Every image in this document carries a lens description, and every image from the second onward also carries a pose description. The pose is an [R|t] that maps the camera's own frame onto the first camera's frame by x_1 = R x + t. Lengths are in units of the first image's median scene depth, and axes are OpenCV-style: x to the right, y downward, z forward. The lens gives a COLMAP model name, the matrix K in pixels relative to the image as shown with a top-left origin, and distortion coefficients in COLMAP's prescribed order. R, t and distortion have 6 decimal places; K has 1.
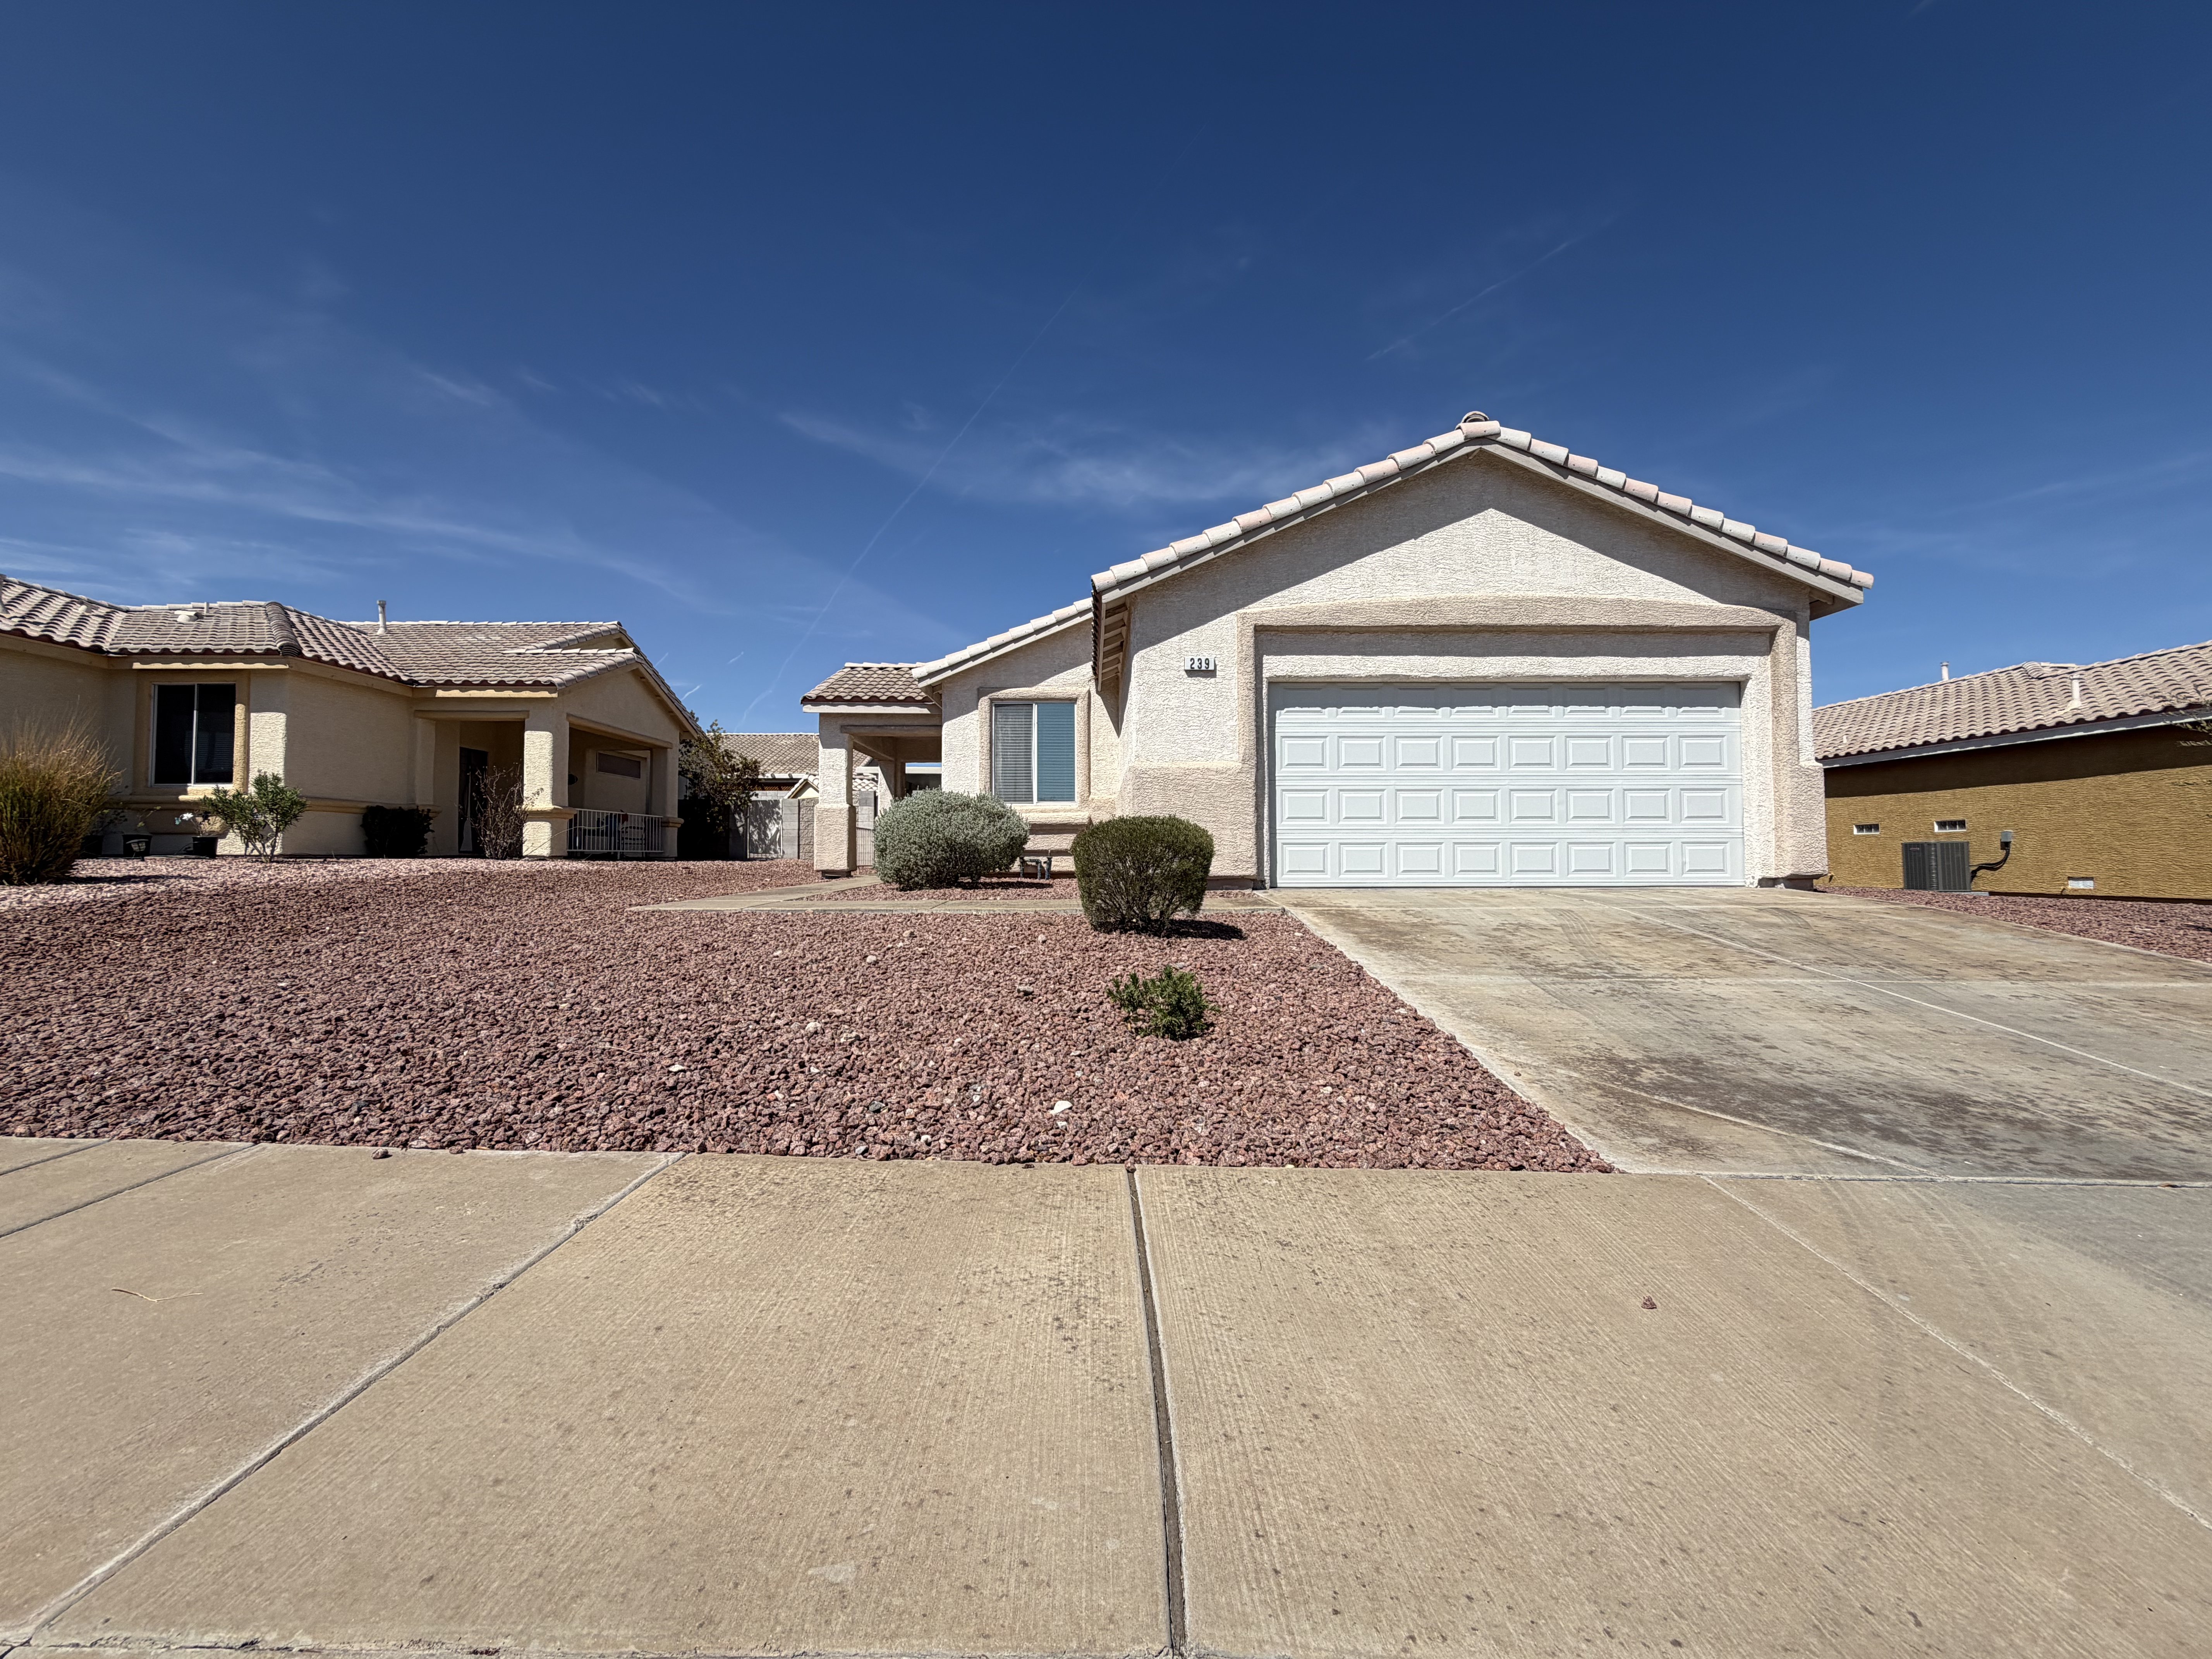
lens RADIAL K [[880.7, 0, 1098.2], [0, 880.7, 835.0], [0, 0, 1]] dist [0.001286, 0.000052]
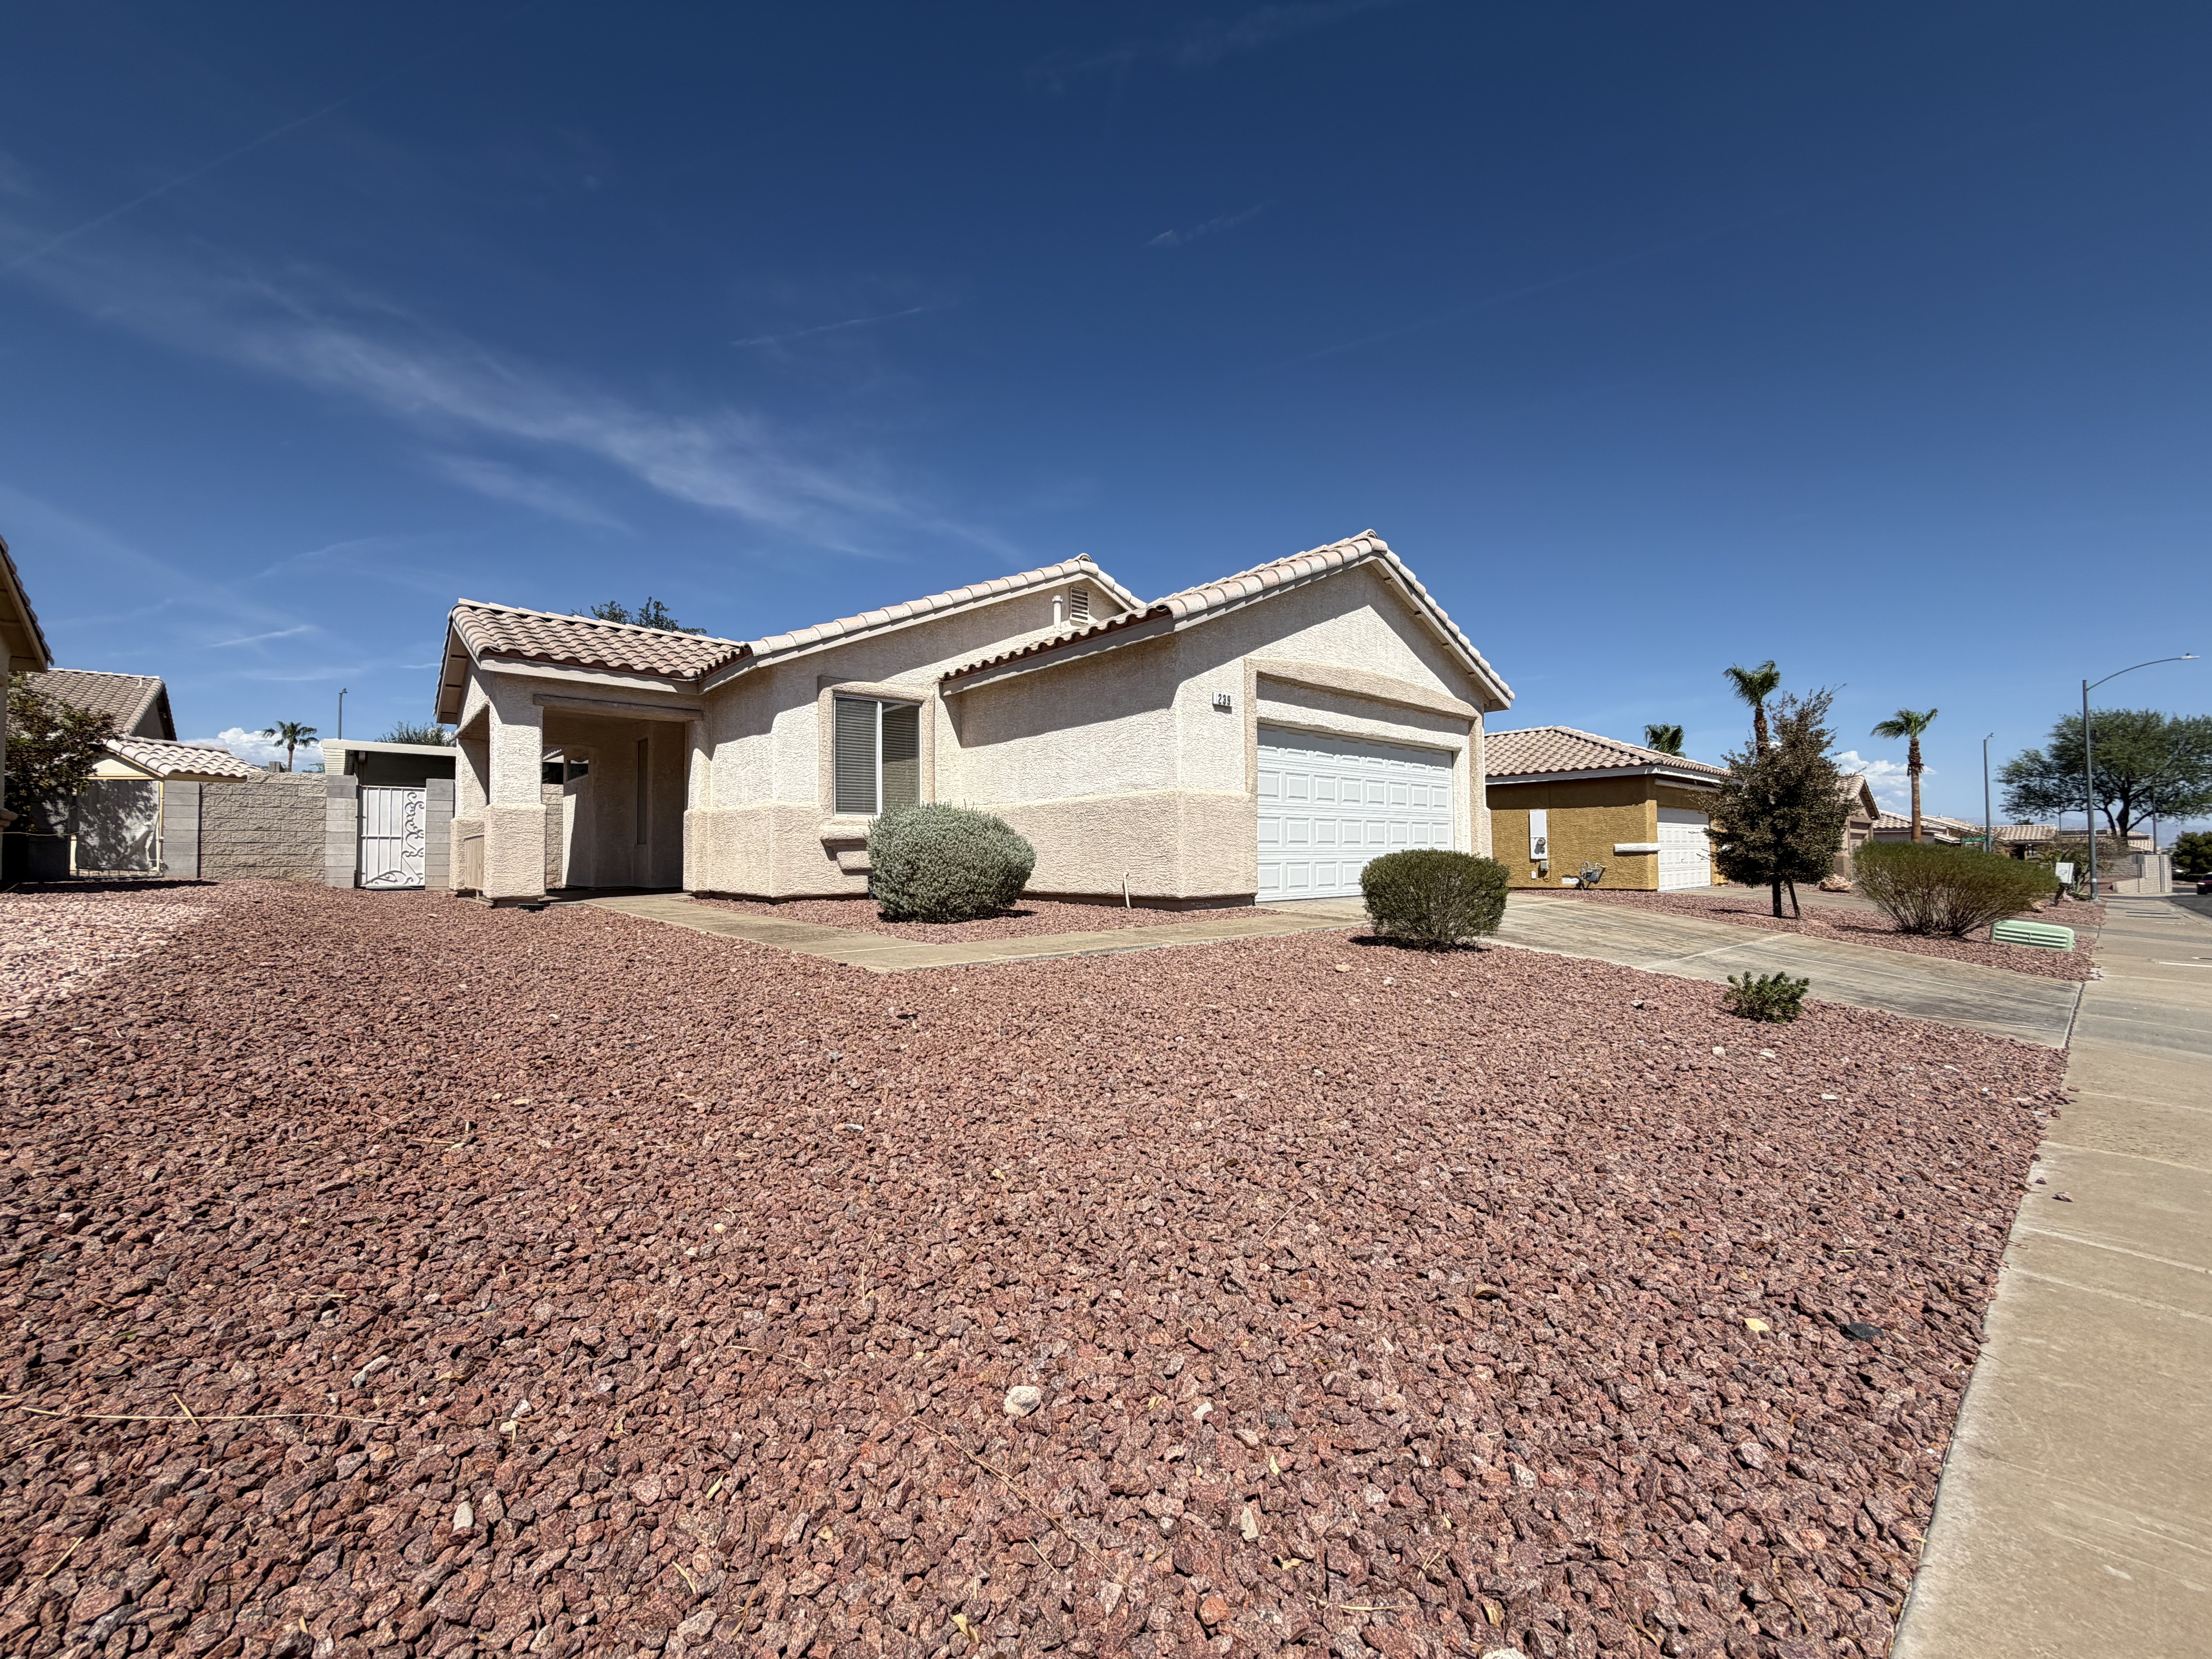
lens RADIAL K [[880.7, 0, 1096.6], [0, 880.7, 829.5], [0, 0, 1]] dist [0.001286, 0.000052]
pose [[0.759893, 0.015996, 0.649852, -0.655247], [-0.011833, 0.999872, -0.010776, -0.018927], [-0.649941, 0.000499, 0.759985, 0.253052]]
